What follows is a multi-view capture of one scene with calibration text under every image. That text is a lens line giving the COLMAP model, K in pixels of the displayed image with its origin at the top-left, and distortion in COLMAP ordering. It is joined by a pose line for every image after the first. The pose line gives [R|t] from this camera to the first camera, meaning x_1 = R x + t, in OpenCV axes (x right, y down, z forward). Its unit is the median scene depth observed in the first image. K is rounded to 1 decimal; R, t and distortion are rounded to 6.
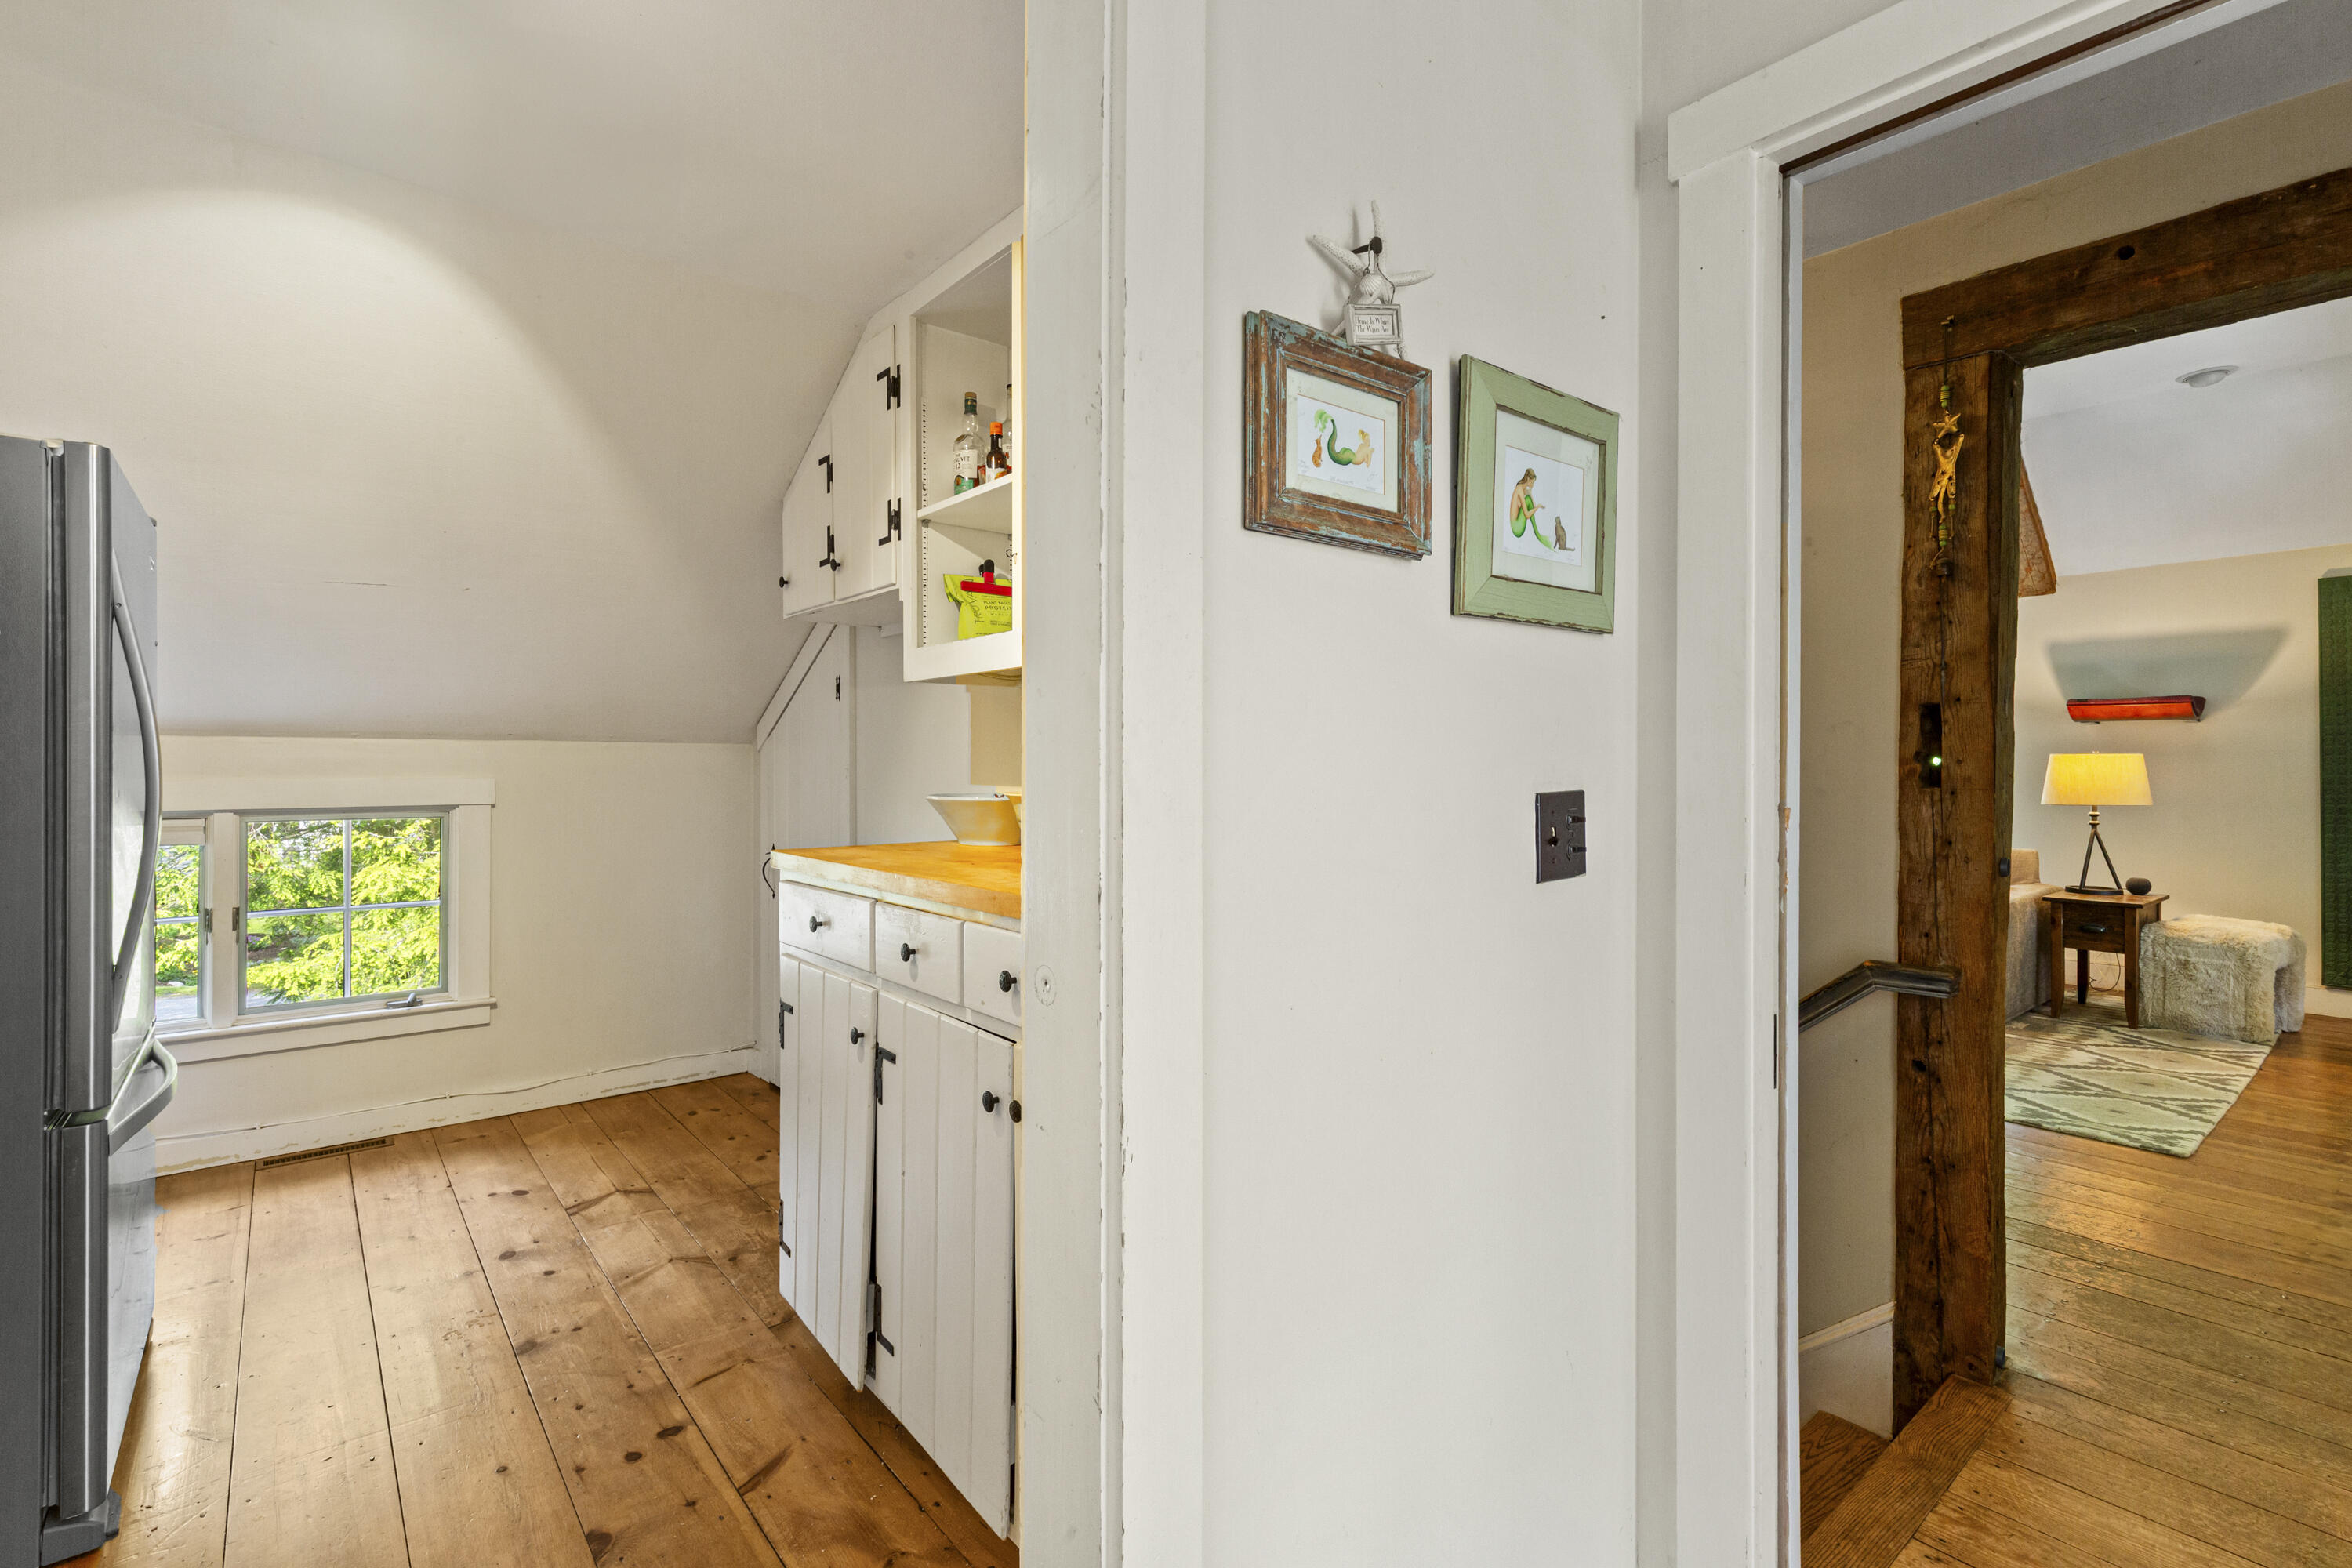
lens RADIAL K [[1073.1, 0, 1169.2], [0, 1073.1, 769.4], [0, 0, 1]] dist [0.009408, -0.001670]
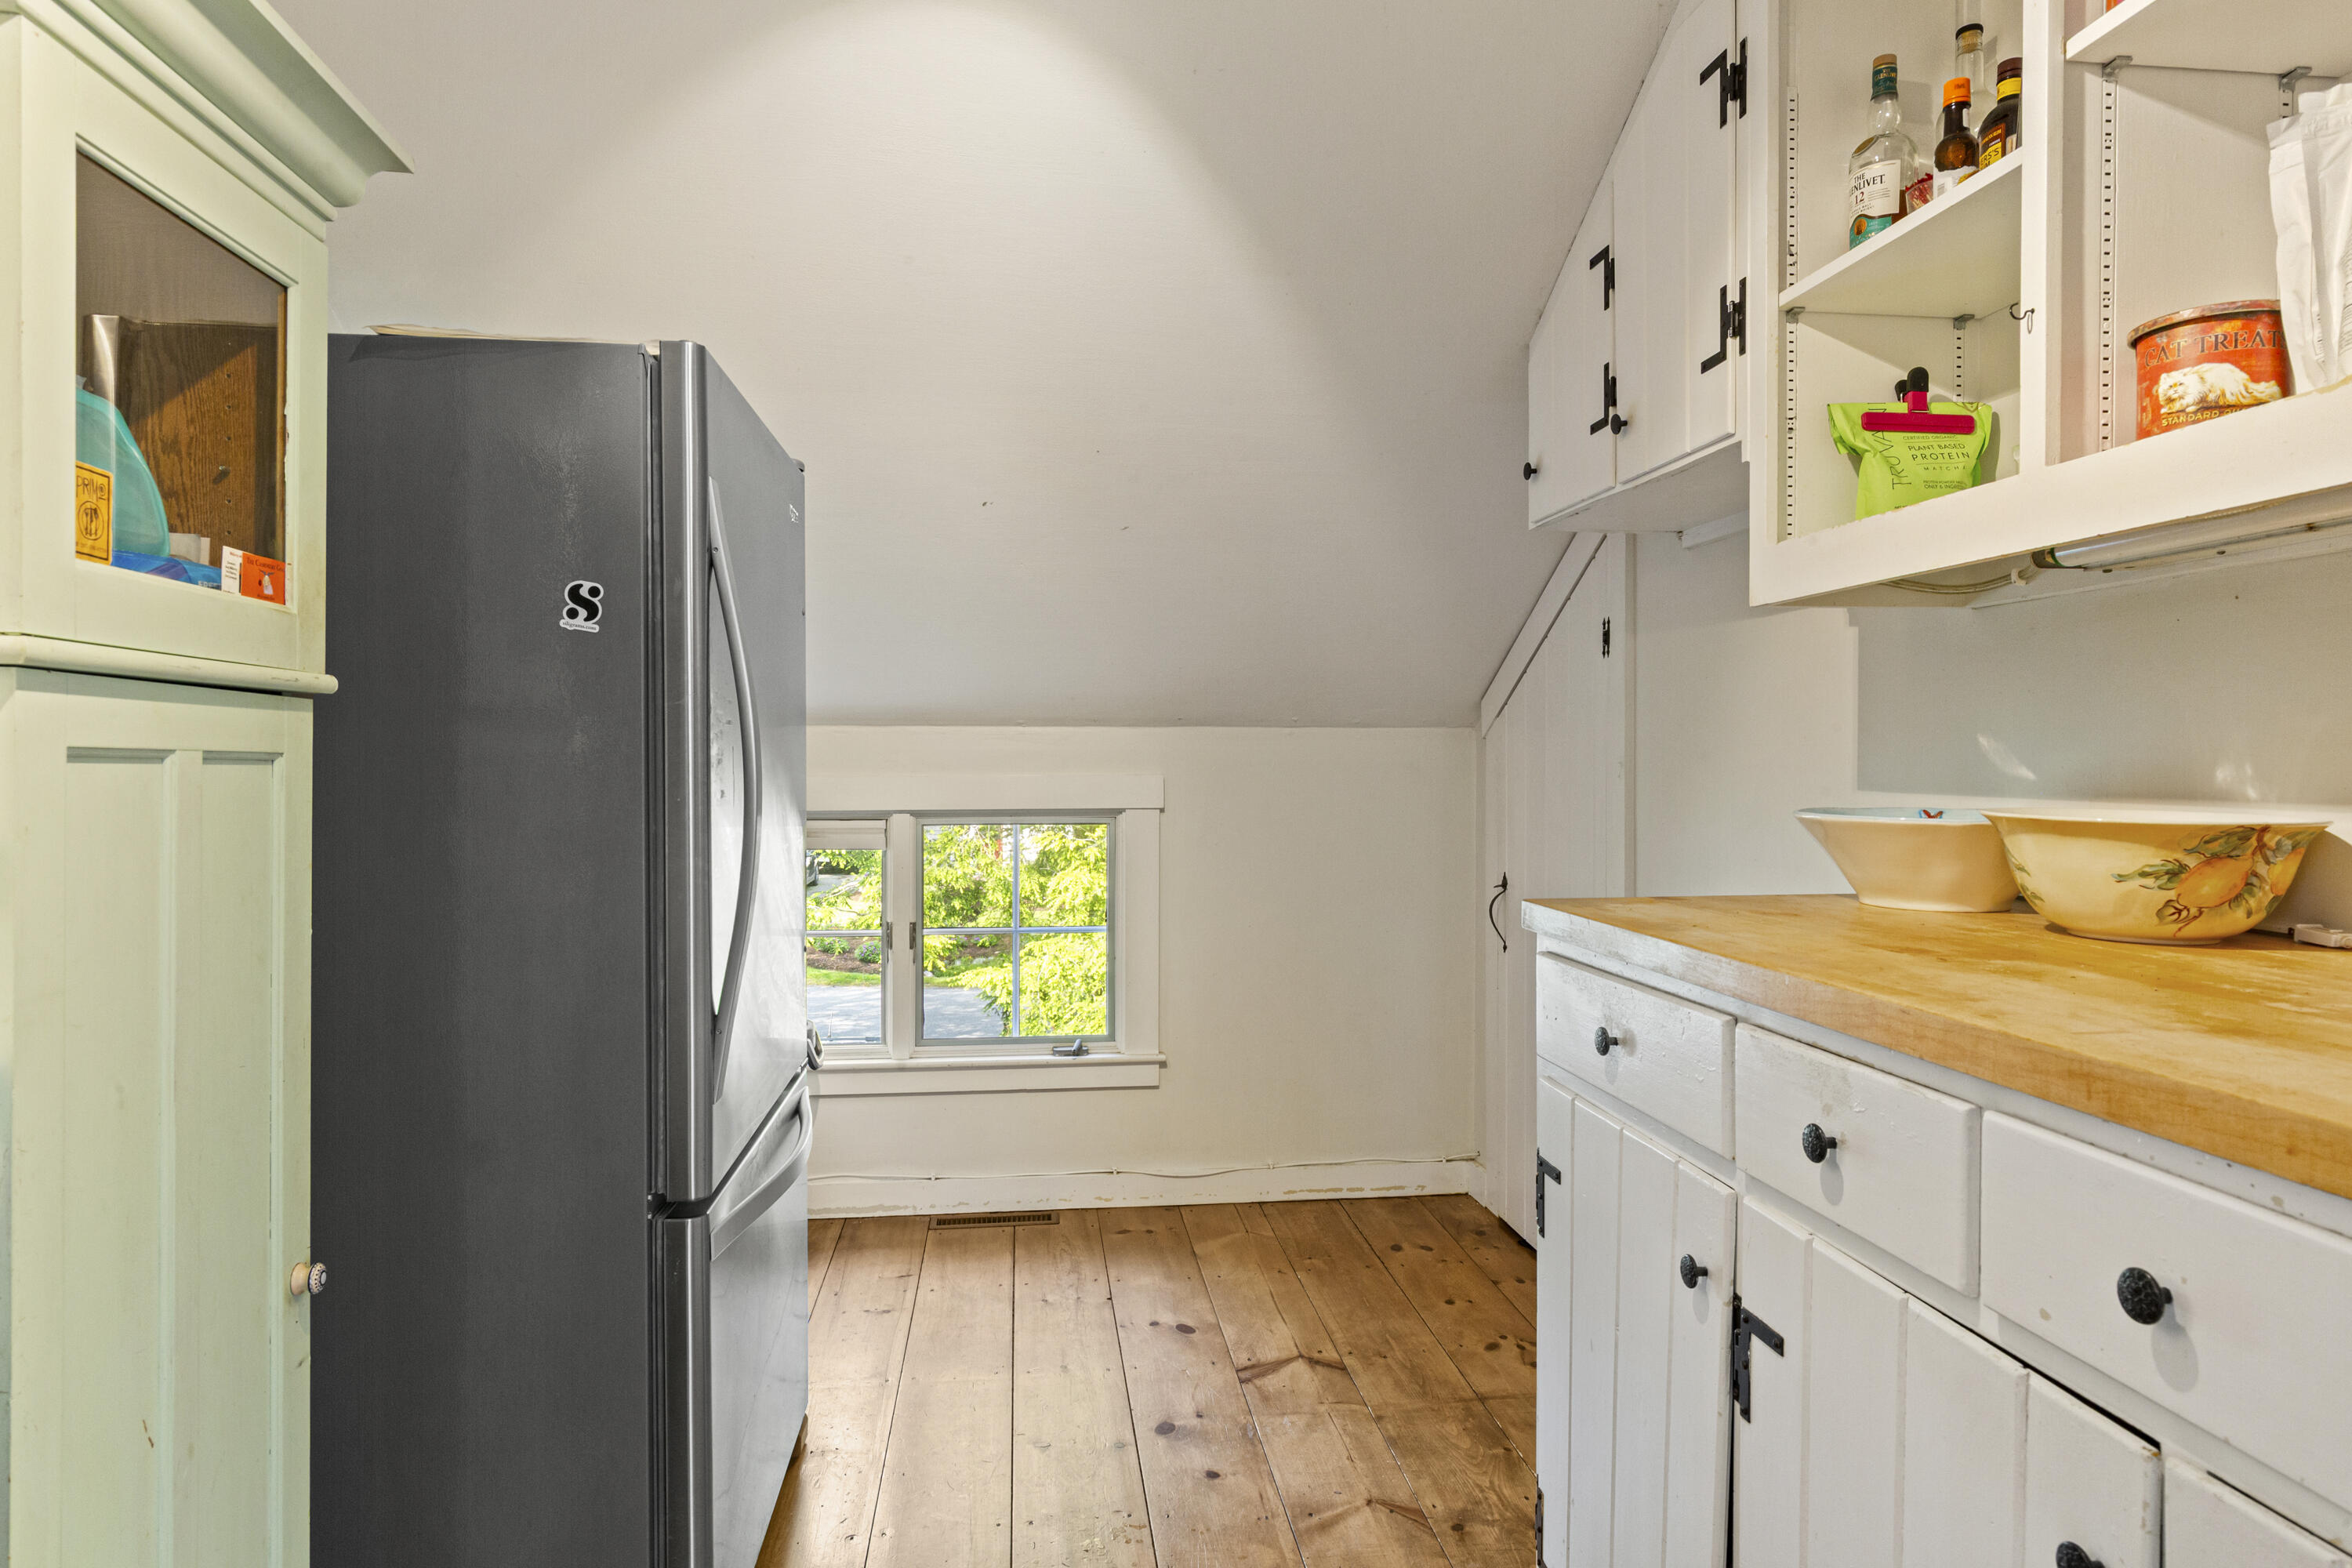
lens RADIAL K [[1412.7, 0, 1174.9], [0, 1412.7, 775.0], [0, 0, 1]] dist [0.008809, 0.000168]
pose [[0.841988, 0.004227, -0.539479, -0.095460], [-0.000046, 0.999970, 0.007764, 0.000340], [0.539496, -0.006512, 0.841963, 0.204915]]
